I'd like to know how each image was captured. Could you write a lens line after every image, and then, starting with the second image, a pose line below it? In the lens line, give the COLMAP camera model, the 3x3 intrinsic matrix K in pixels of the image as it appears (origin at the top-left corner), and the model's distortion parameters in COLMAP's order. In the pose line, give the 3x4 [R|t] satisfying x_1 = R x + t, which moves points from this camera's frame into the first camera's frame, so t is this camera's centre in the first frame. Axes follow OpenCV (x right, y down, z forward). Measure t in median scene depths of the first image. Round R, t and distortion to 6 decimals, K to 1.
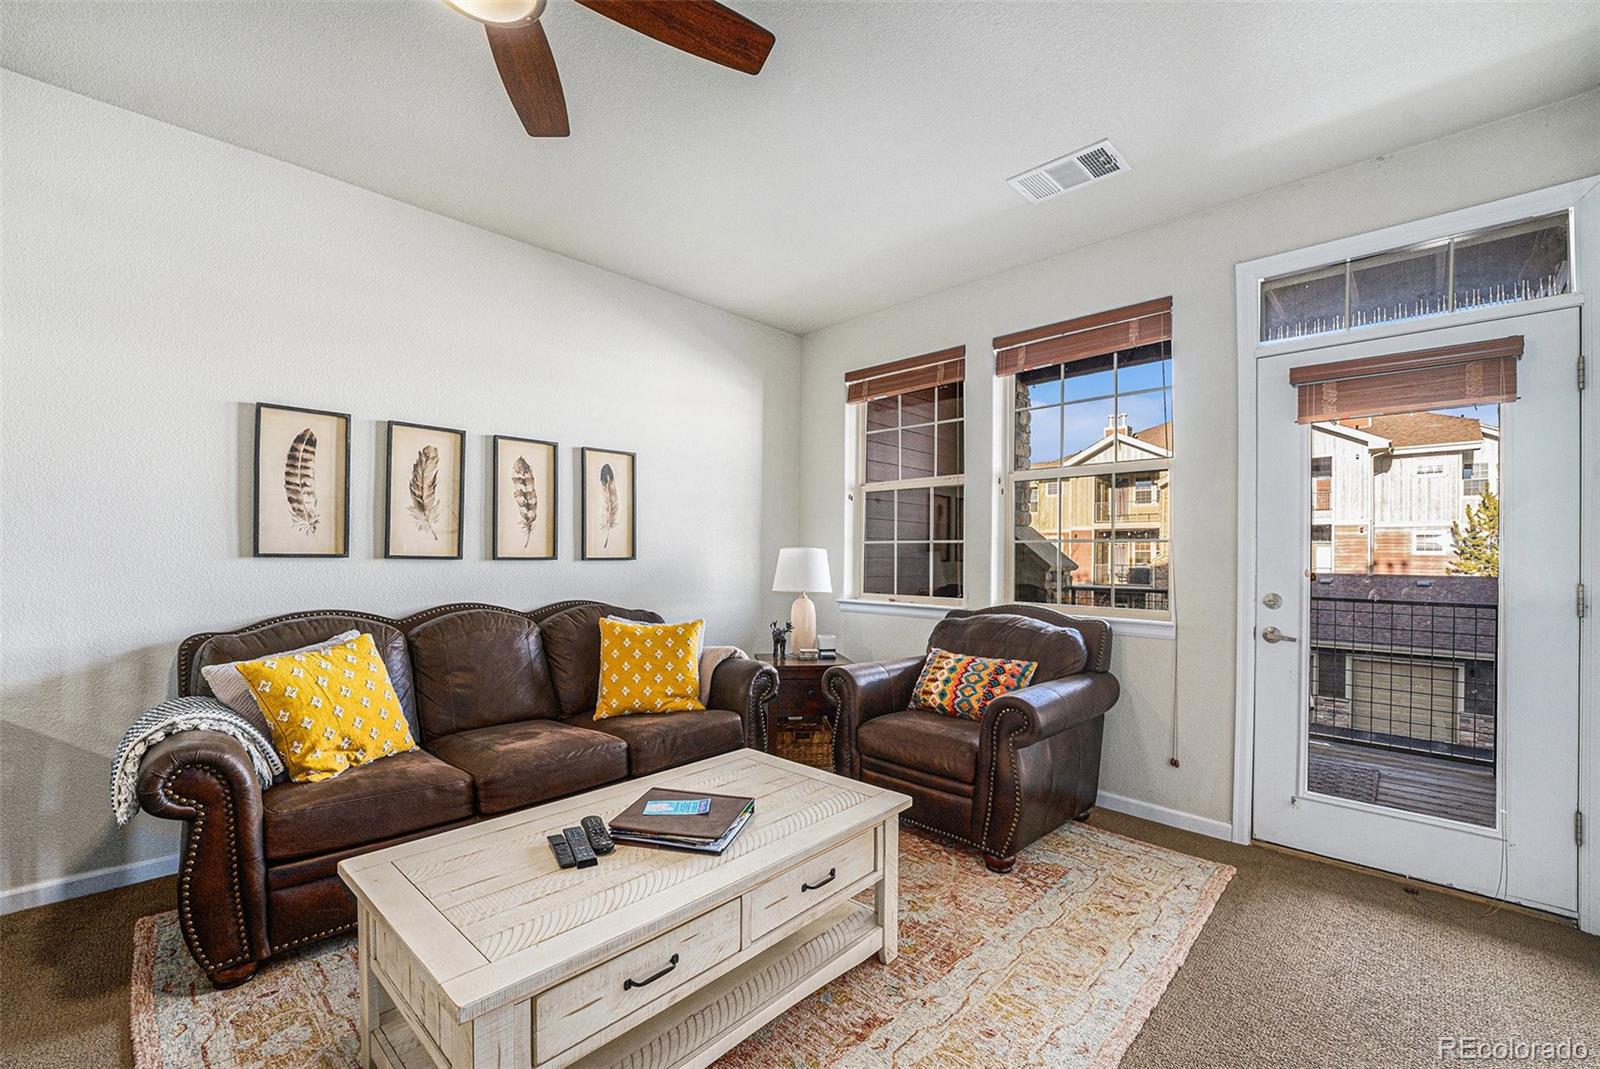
lens RADIAL K [[658.2, 0, 812.9], [0, 658.2, 553.7], [0, 0, 1]] dist [-0.027914, 0.002742]
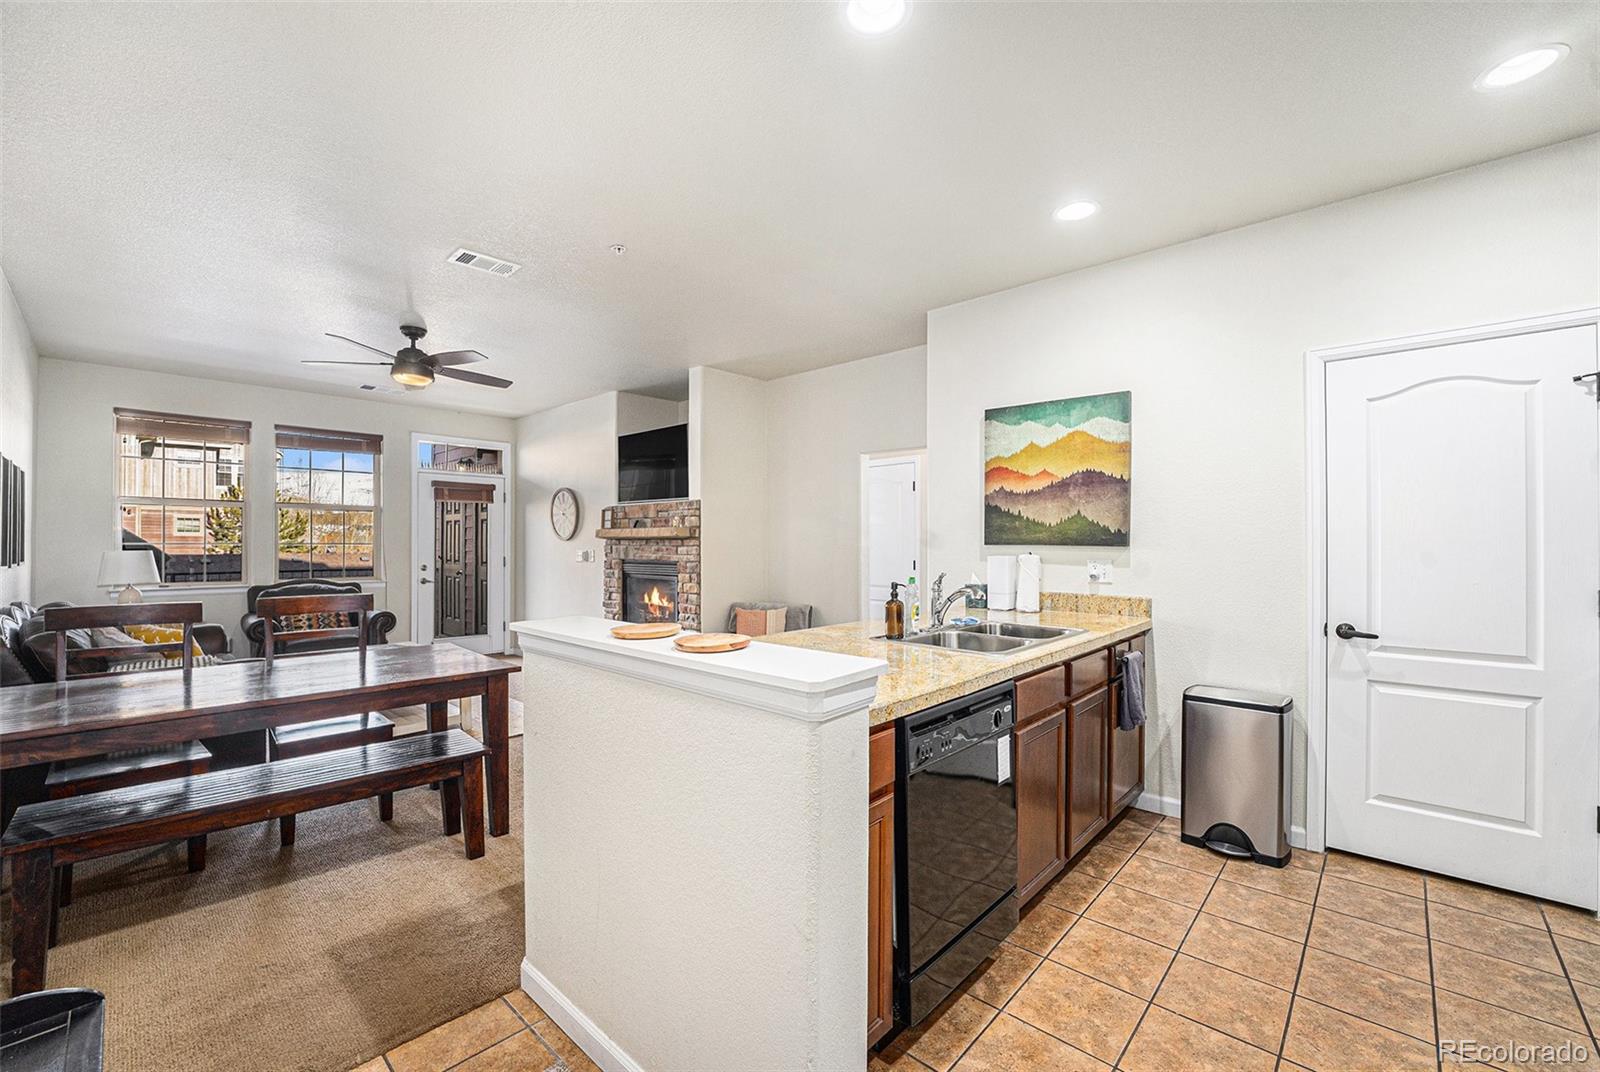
lens RADIAL K [[658.2, 0, 797.1], [0, 658.2, 537.5], [0, 0, 1]] dist [-0.027914, 0.002742]
pose [[-0.025108, -0.003767, 0.999678, -1.766107], [-0.007530, 0.999965, 0.003579, -0.062838], [-0.999656, -0.007438, -0.025135, -0.382051]]
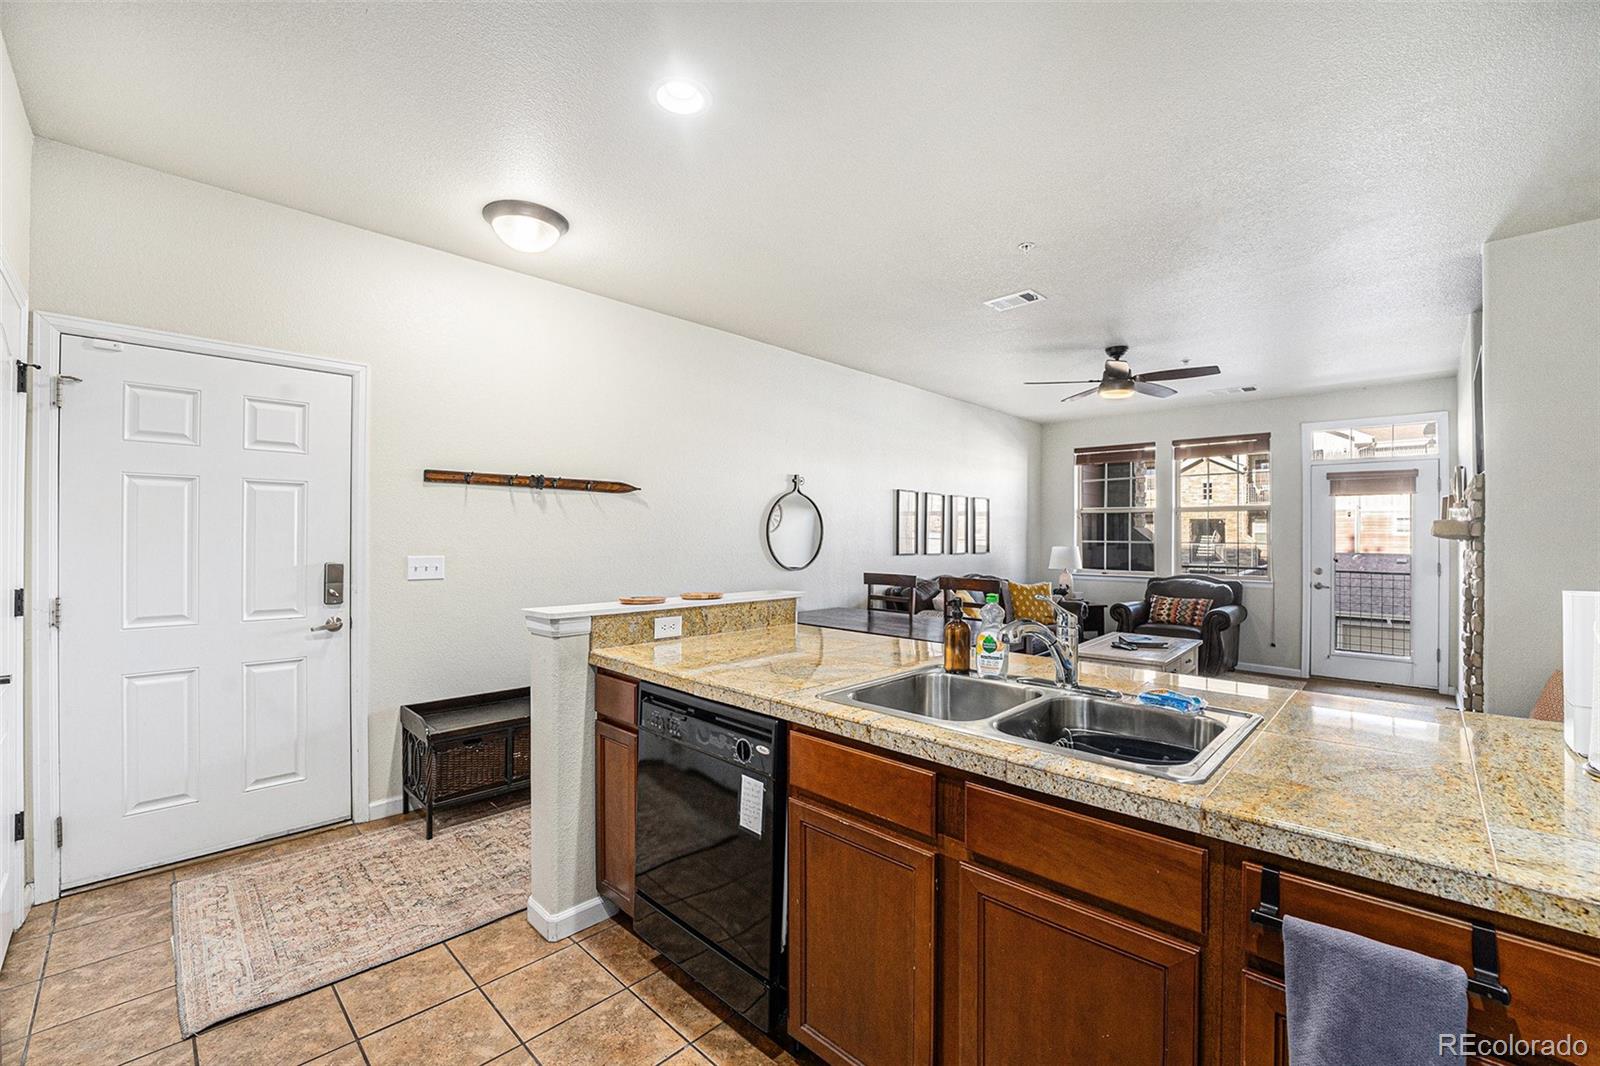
lens RADIAL K [[658.2, 0, 811.3], [0, 658.2, 531.0], [0, 0, 1]] dist [-0.027914, 0.002742]
pose [[0.999923, -0.004716, 0.011469, -1.038871], [0.004758, 0.999982, -0.003692, -0.064746], [-0.011451, 0.003746, 0.999927, -1.188859]]
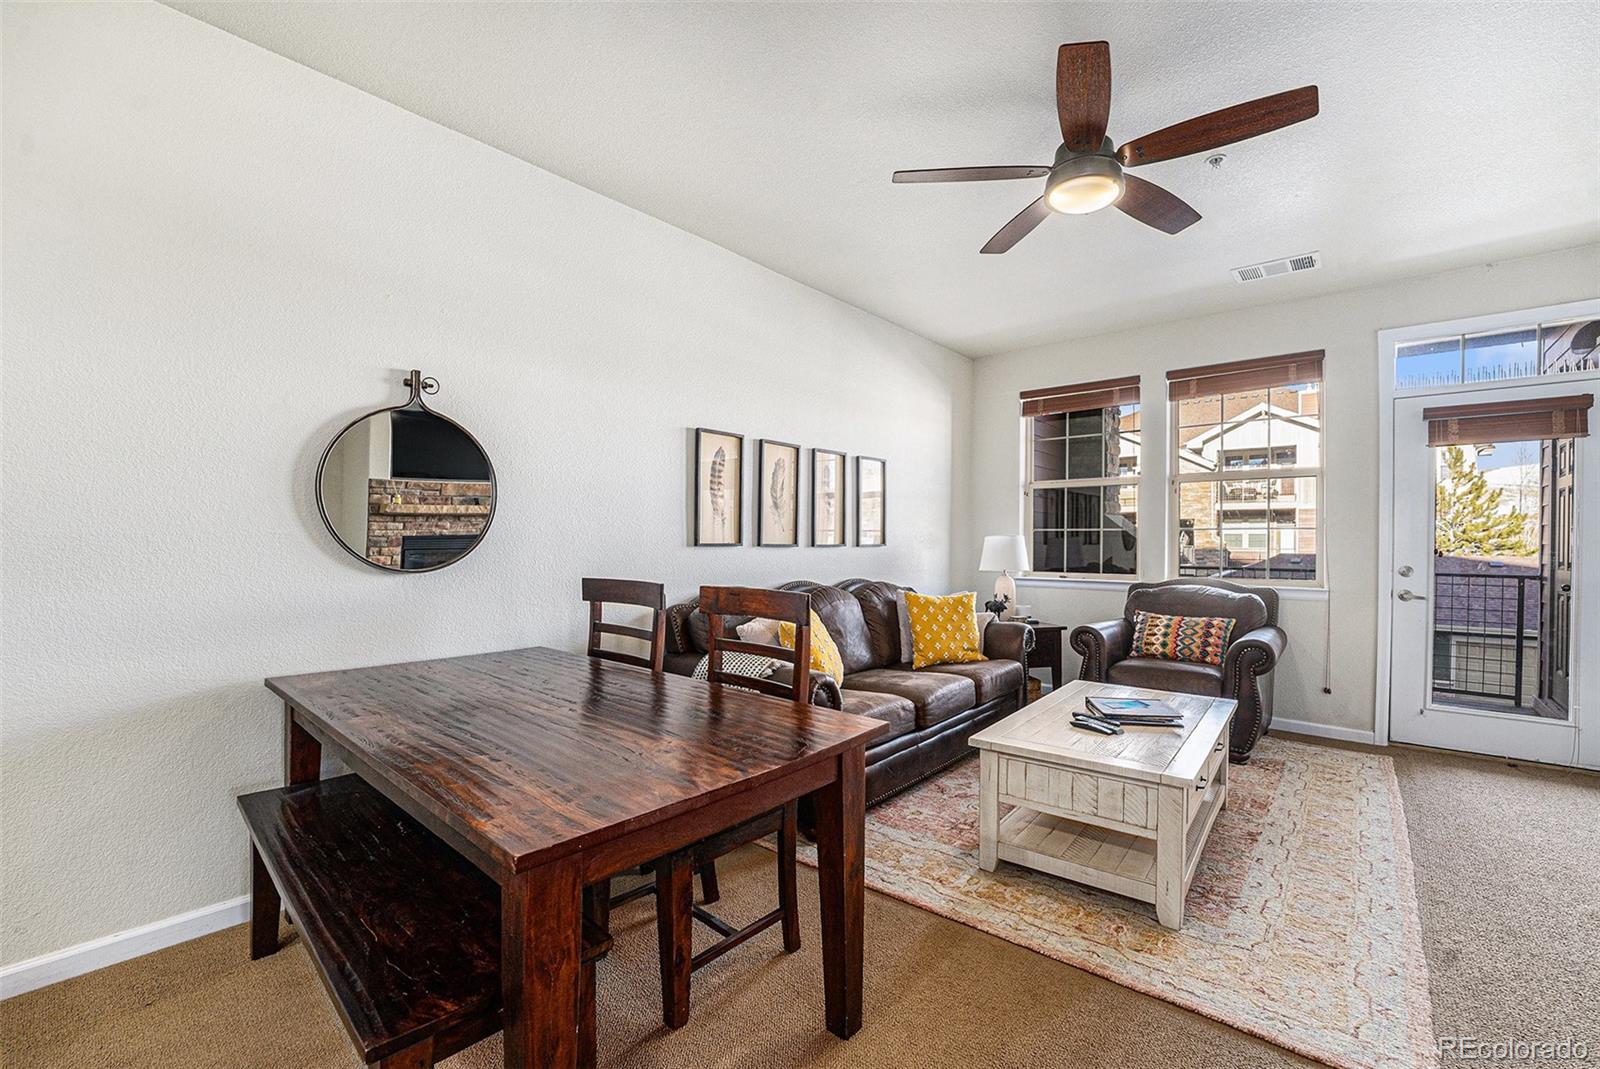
lens RADIAL K [[658.2, 0, 814.9], [0, 658.2, 546.2], [0, 0, 1]] dist [-0.027914, 0.002742]
pose [[0.998095, -0.007451, 0.061251, -0.609254], [0.006677, 0.999895, 0.012833, -0.008737], [-0.061340, -0.012400, 0.998040, -0.293985]]
